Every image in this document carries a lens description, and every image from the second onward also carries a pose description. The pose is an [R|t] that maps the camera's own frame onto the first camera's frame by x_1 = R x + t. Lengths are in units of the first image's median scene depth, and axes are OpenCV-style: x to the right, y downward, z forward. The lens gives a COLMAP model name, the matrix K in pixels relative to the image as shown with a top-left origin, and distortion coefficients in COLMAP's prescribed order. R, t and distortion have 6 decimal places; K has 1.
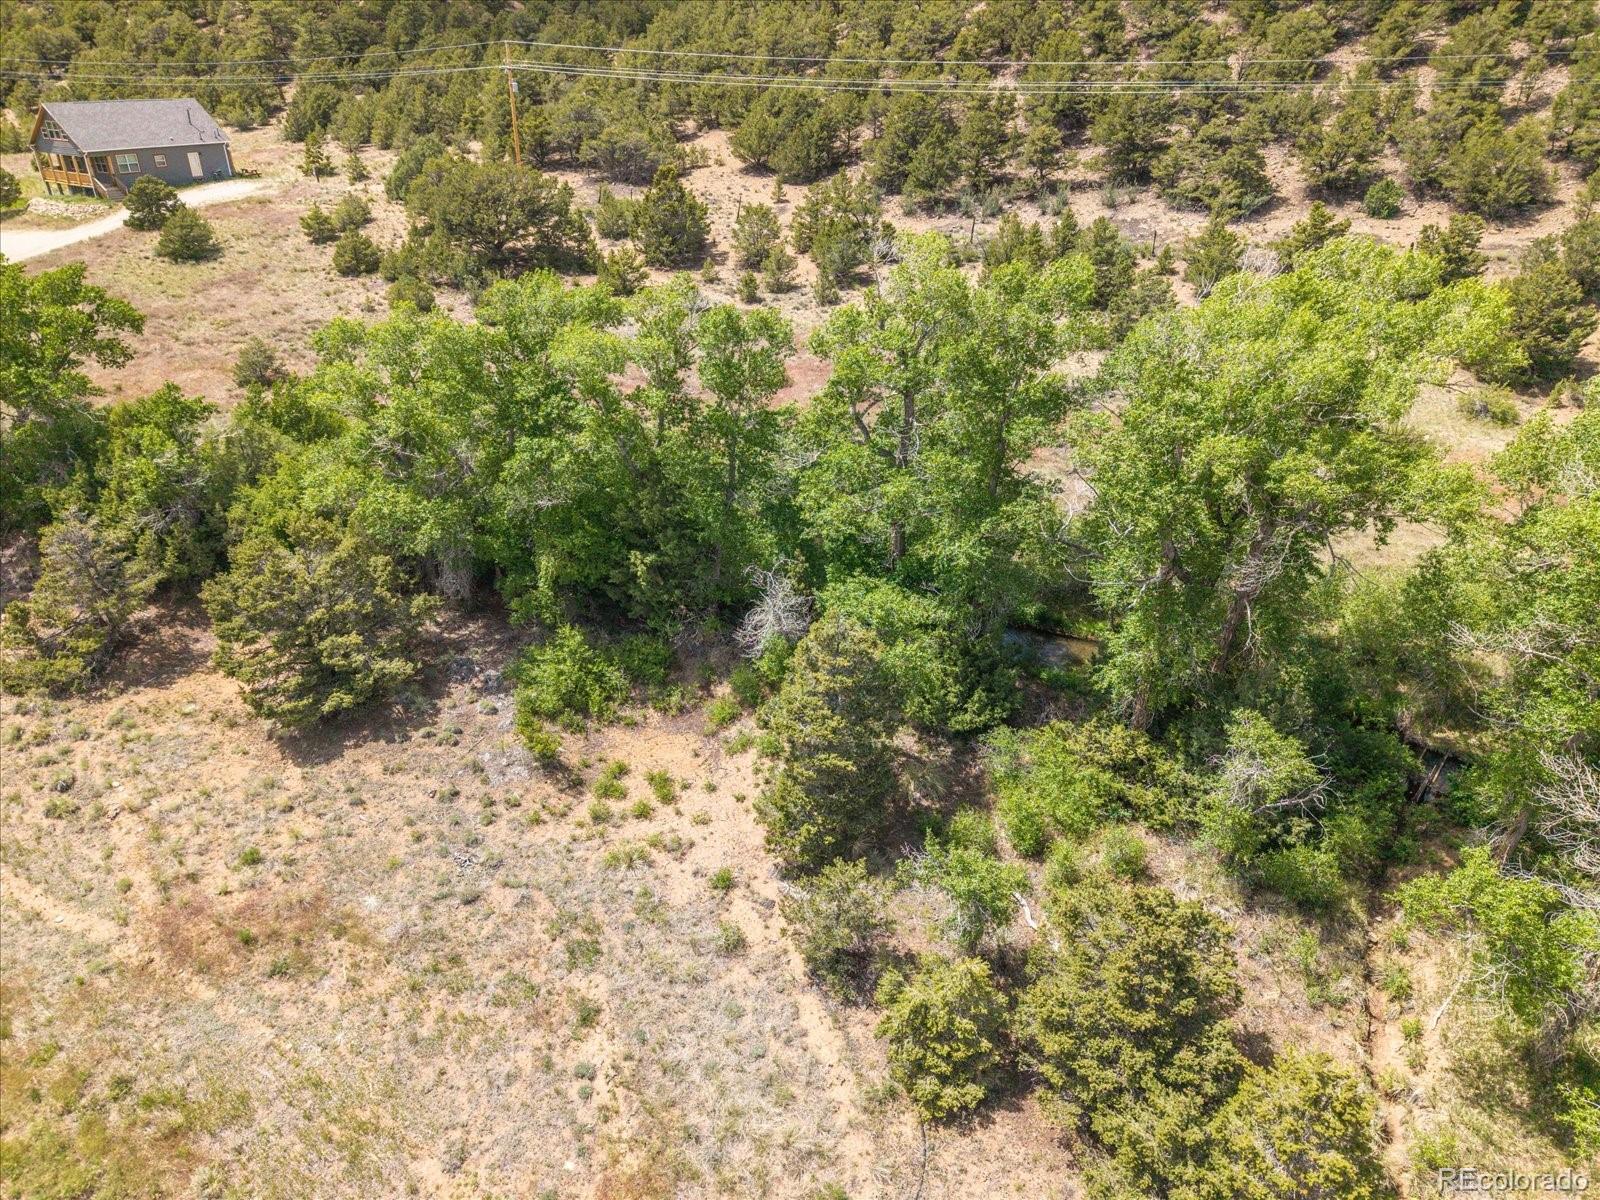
lens RADIAL K [[1070.4, 0, 789.8], [0, 1070.4, 607.3], [0, 0, 1]] dist [0.026735, -0.025585]
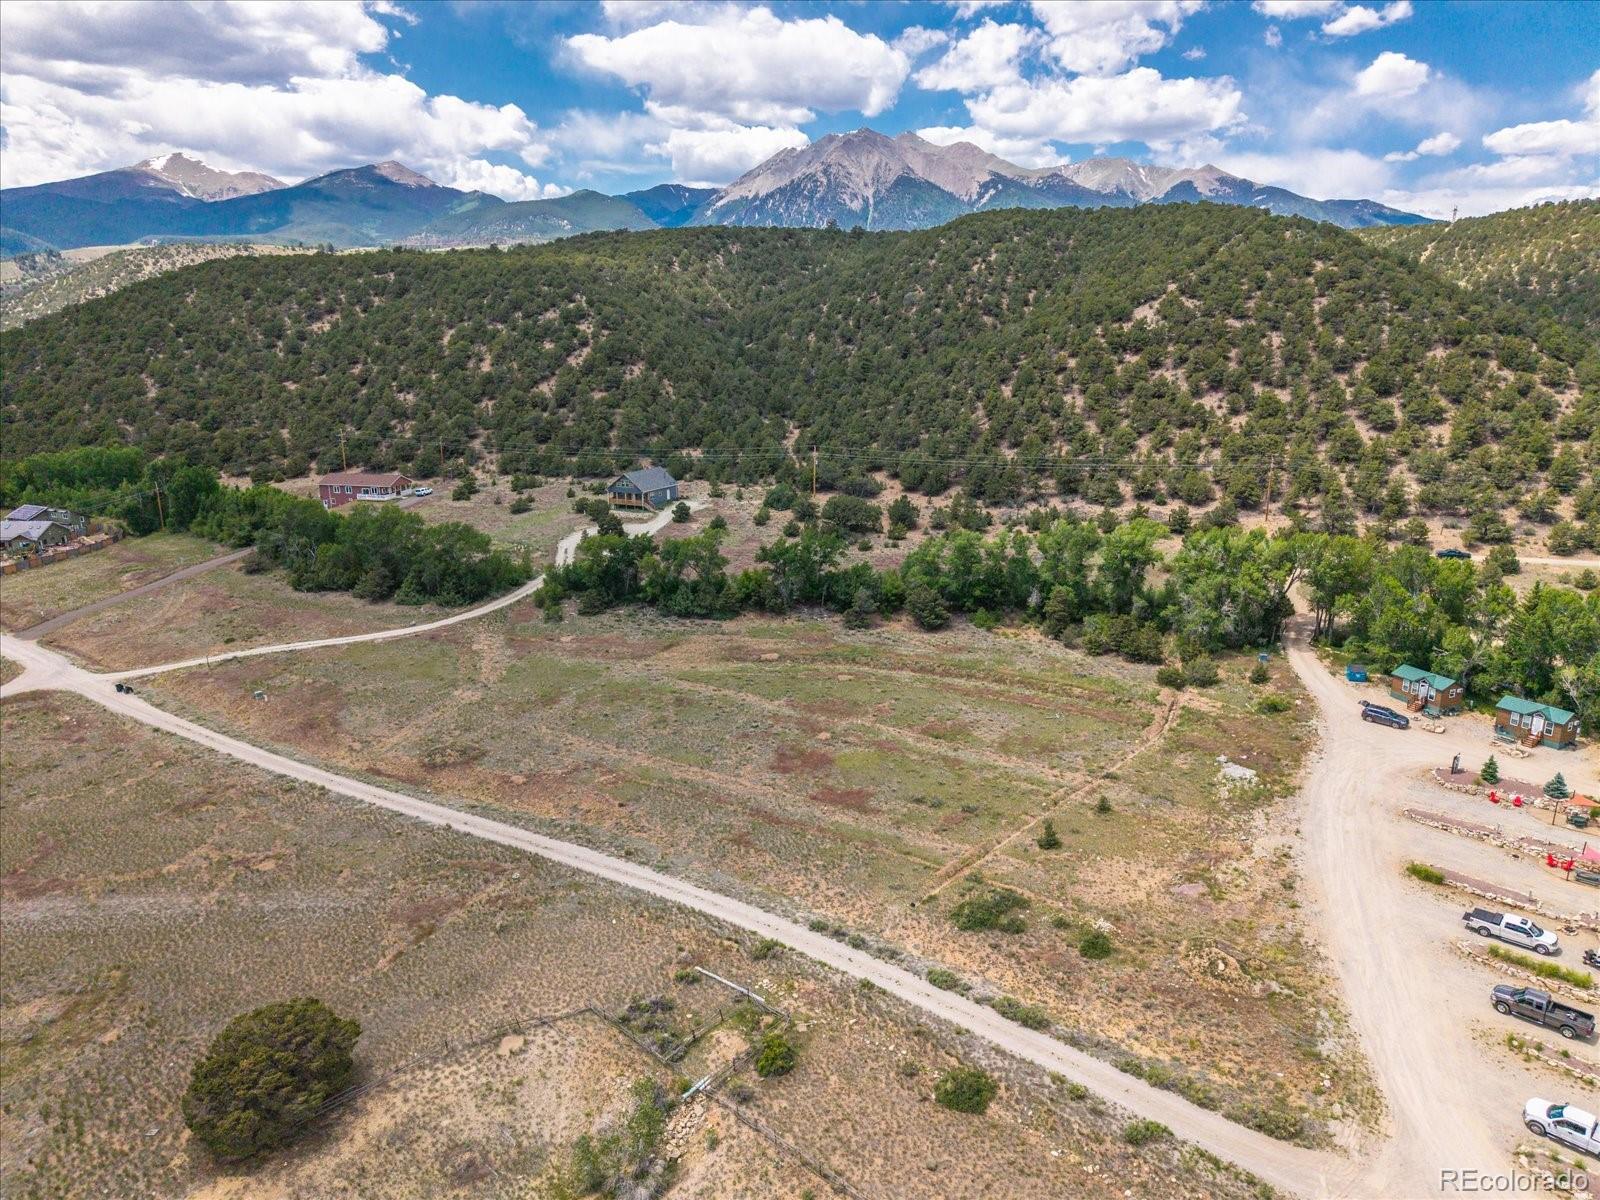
lens RADIAL K [[1070.4, 0, 798.6], [0, 1070.4, 607.7], [0, 0, 1]] dist [0.026735, -0.025585]
pose [[0.992995, -0.039687, 0.111293, -0.714507], [0.065080, 0.969860, -0.234811, 0.496960], [-0.098620, 0.240409, 0.965649, -1.551629]]
